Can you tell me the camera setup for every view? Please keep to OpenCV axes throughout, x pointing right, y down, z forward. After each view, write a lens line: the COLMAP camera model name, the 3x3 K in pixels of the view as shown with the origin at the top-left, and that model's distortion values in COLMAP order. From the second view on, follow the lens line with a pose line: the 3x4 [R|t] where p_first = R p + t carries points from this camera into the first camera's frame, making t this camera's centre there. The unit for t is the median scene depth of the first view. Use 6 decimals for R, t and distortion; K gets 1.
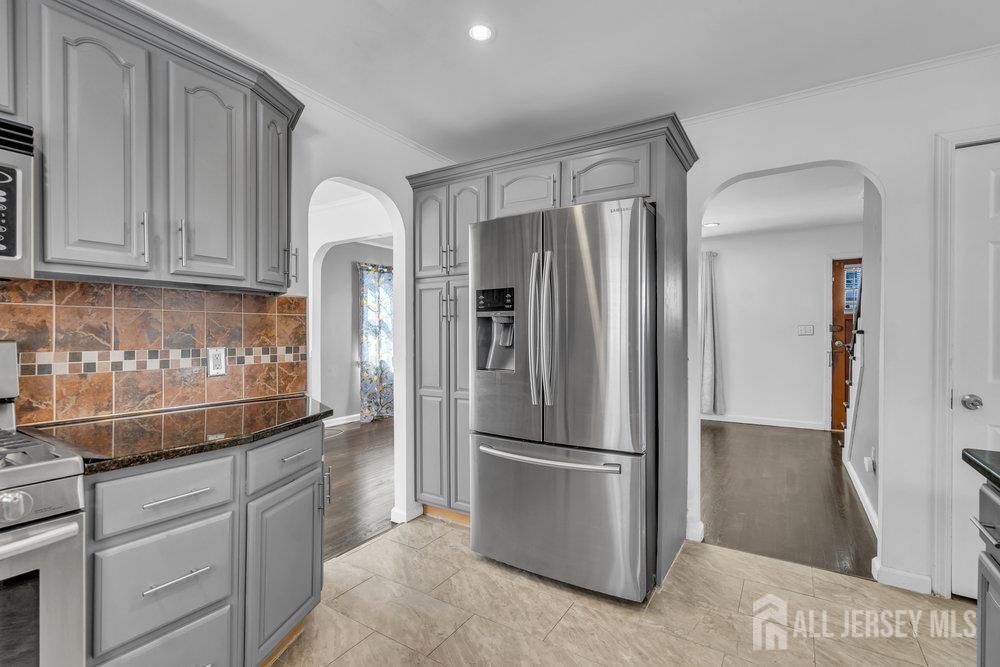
lens RADIAL K [[459.6, 0, 485.4], [0, 459.6, 332.0], [0, 0, 1]] dist [-0.004984, 0.003077]
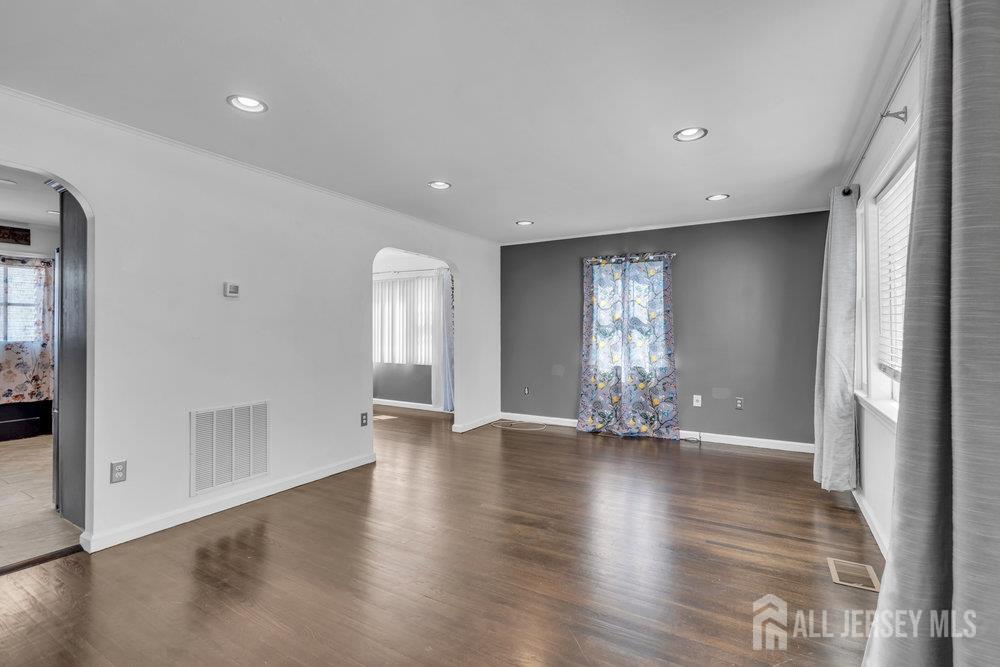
lens RADIAL K [[459.6, 0, 502.5], [0, 459.6, 327.3], [0, 0, 1]] dist [-0.004984, 0.003077]
pose [[0.047257, -0.007333, -0.998856, 1.778867], [-0.002263, 0.999970, -0.007448, -0.010823], [0.998880, 0.002613, 0.047239, 2.170163]]
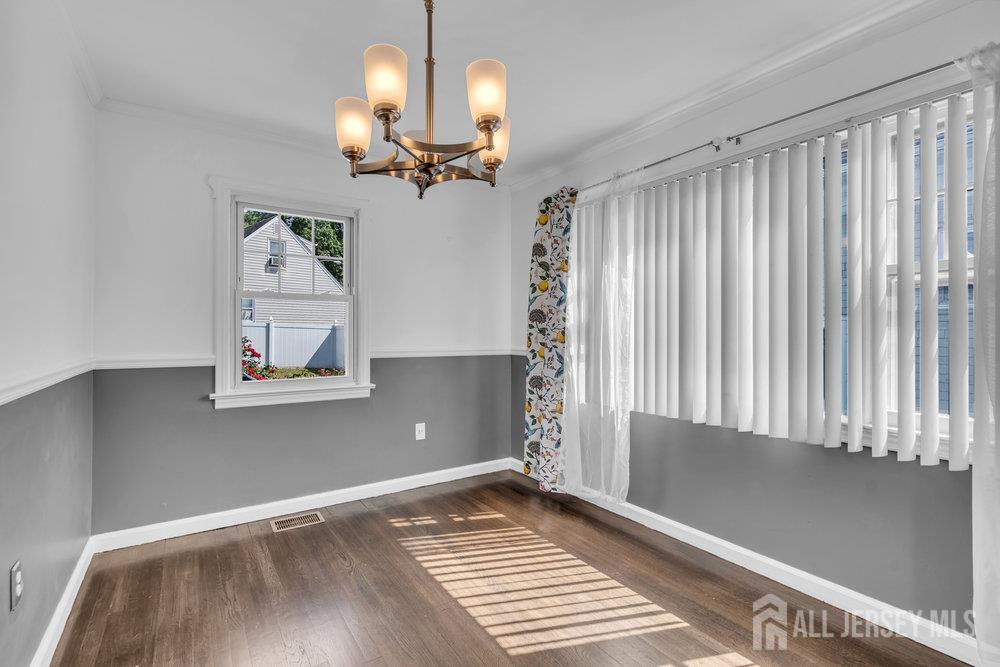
lens RADIAL K [[459.6, 0, 492.2], [0, 459.6, 328.4], [0, 0, 1]] dist [-0.004984, 0.003077]
pose [[-0.390865, -0.003686, -0.920441, -0.395226], [-0.001615, 0.999993, -0.003319, 0.006799], [0.920447, 0.000189, -0.390868, 1.458838]]
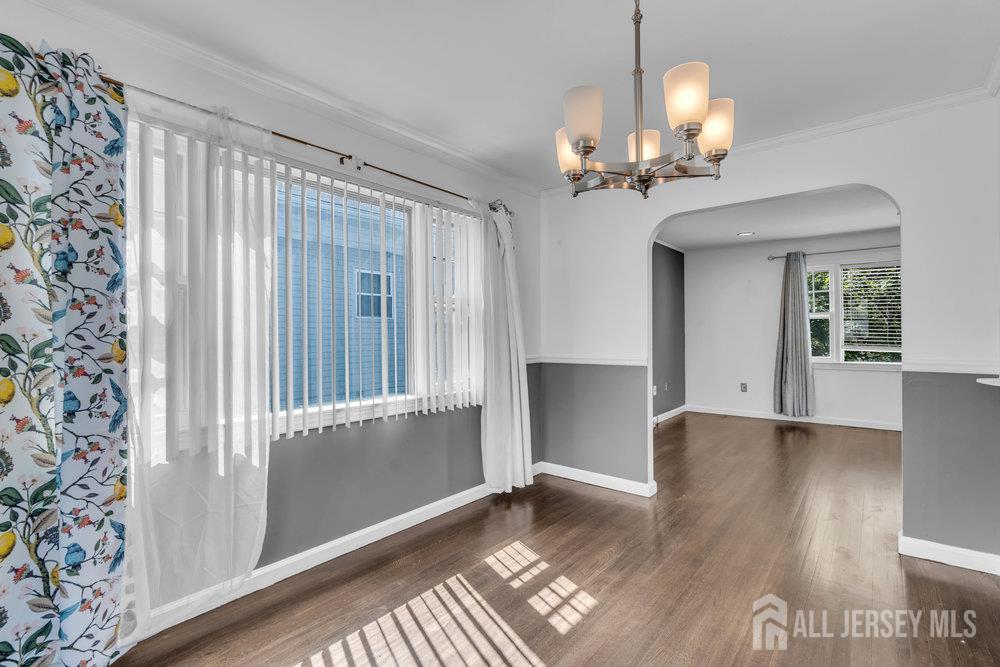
lens RADIAL K [[459.6, 0, 499.4], [0, 459.6, 335.4], [0, 0, 1]] dist [-0.004984, 0.003077]
pose [[0.993824, -0.006693, -0.110763, -1.103732], [0.006559, 0.999977, -0.001577, 0.007609], [0.110771, 0.000841, 0.993846, 0.433009]]
